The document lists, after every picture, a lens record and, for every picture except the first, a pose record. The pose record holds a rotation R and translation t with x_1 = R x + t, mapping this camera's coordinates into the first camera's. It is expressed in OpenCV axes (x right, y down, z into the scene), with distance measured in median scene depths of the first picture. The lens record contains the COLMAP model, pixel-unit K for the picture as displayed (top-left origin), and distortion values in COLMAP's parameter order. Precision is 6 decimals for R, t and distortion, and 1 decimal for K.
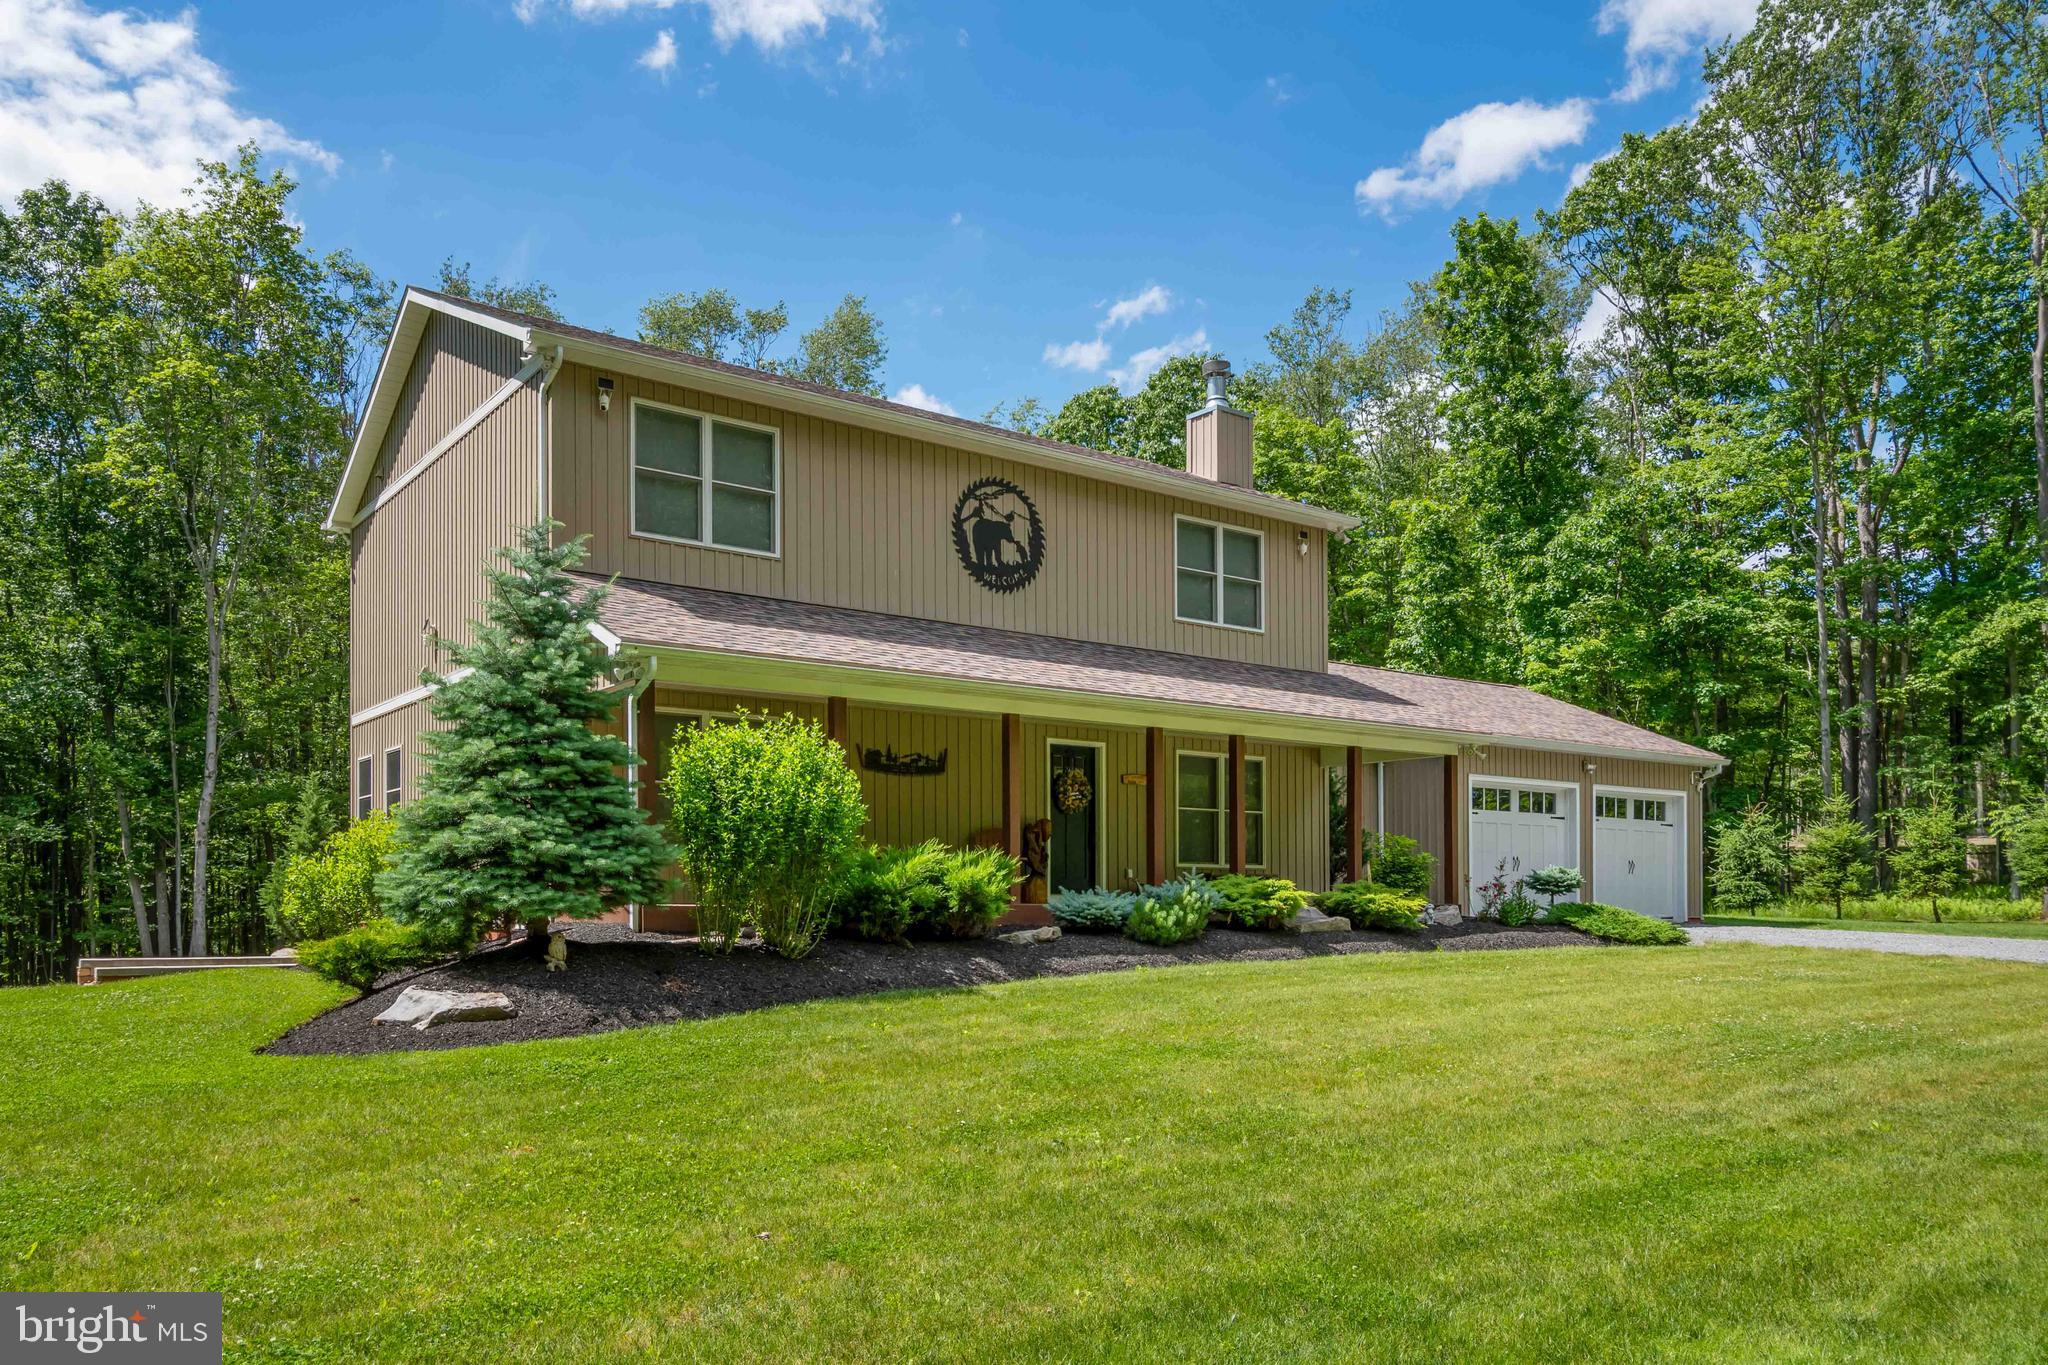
lens RADIAL K [[1437.8, 0, 1023.5], [0, 1437.8, 646.7], [0, 0, 1]] dist [0.016812, -0.007160]
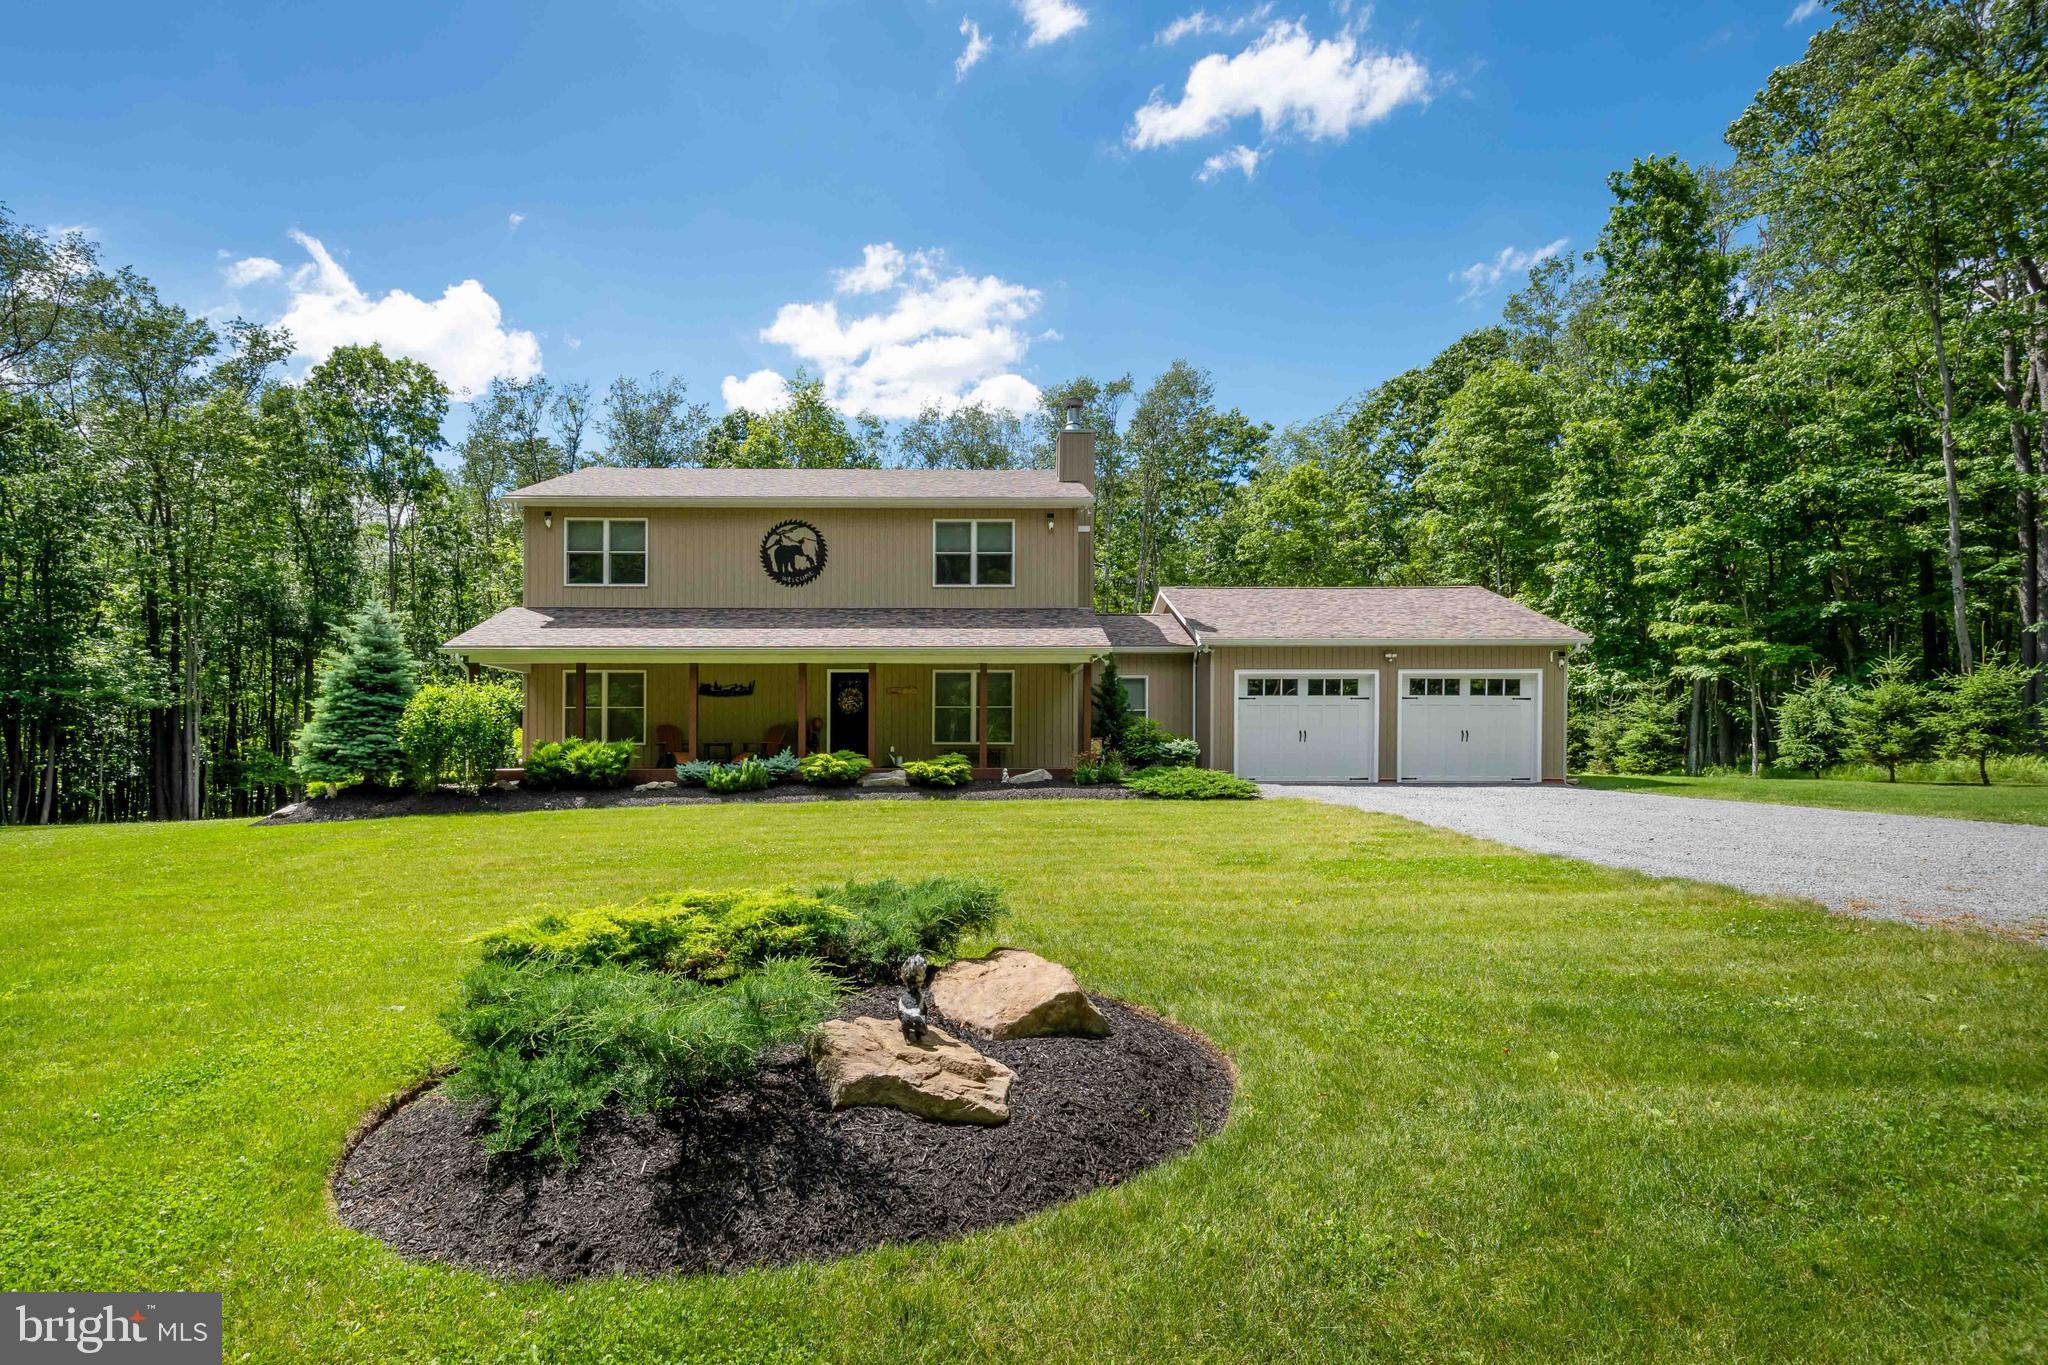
lens RADIAL K [[970.7, 0, 1029.3], [0, 970.7, 628.5], [0, 0, 1]] dist [0.001335, 0.000203]
pose [[0.814472, -0.078696, -0.574841, 0.849253], [0.102302, 0.994715, 0.008771, 0.029318], [0.571112, -0.065951, 0.818218, 0.205306]]
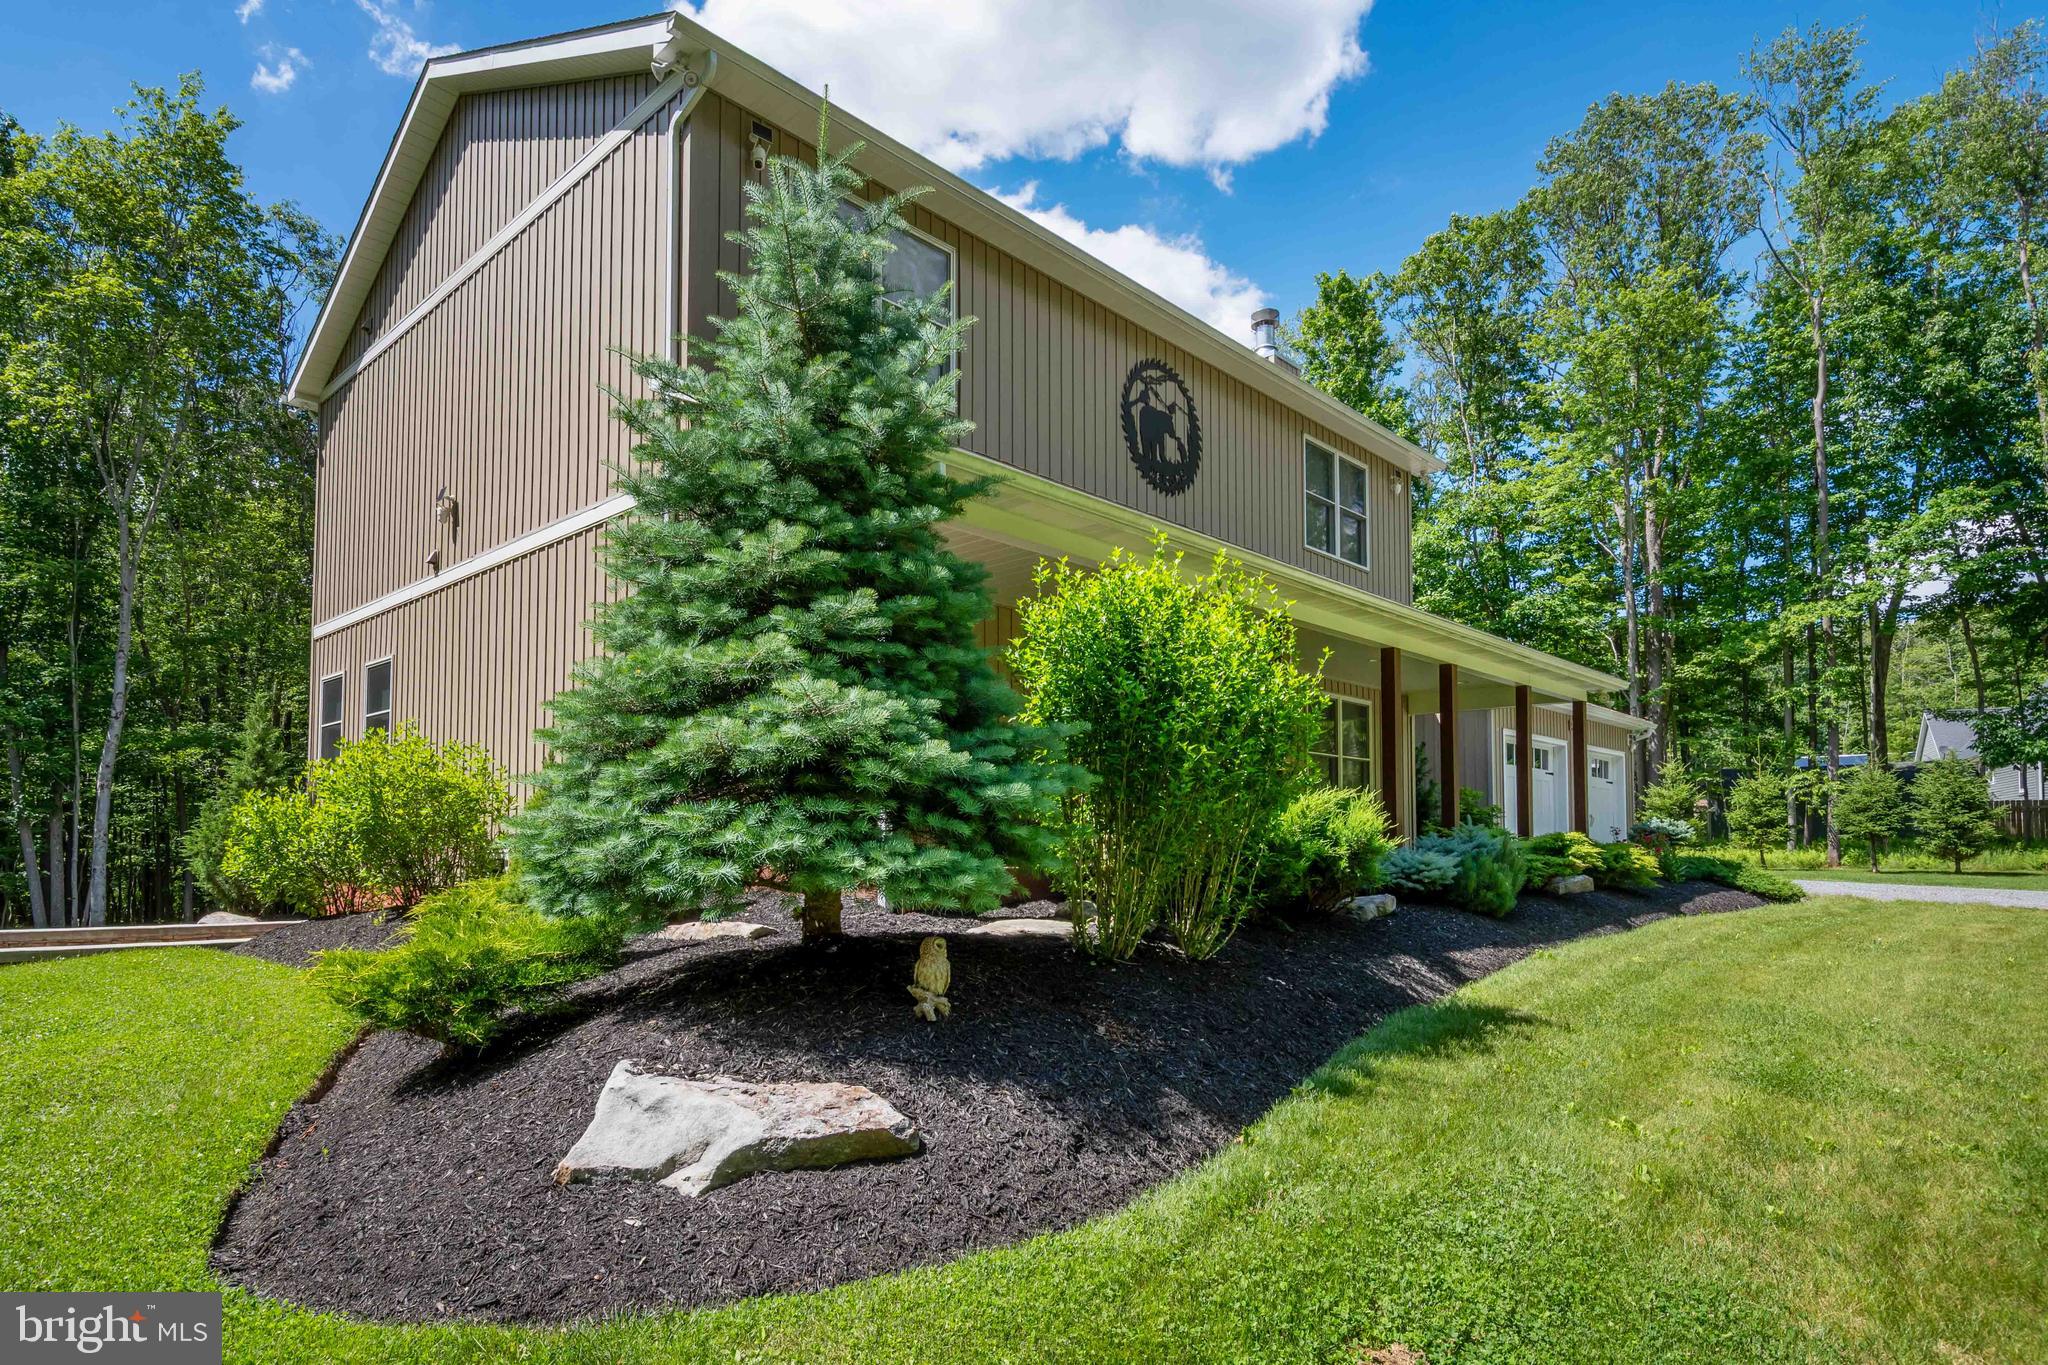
lens RADIAL K [[1118.5, 0, 1027.4], [0, 1118.5, 638.2], [0, 0, 1]] dist [0.003295, 0.002136]
pose [[0.985463, 0.033903, 0.166474, -0.198652], [-0.032312, 0.999403, -0.012256, 0.057387], [-0.166790, 0.006699, 0.985970, 0.350114]]
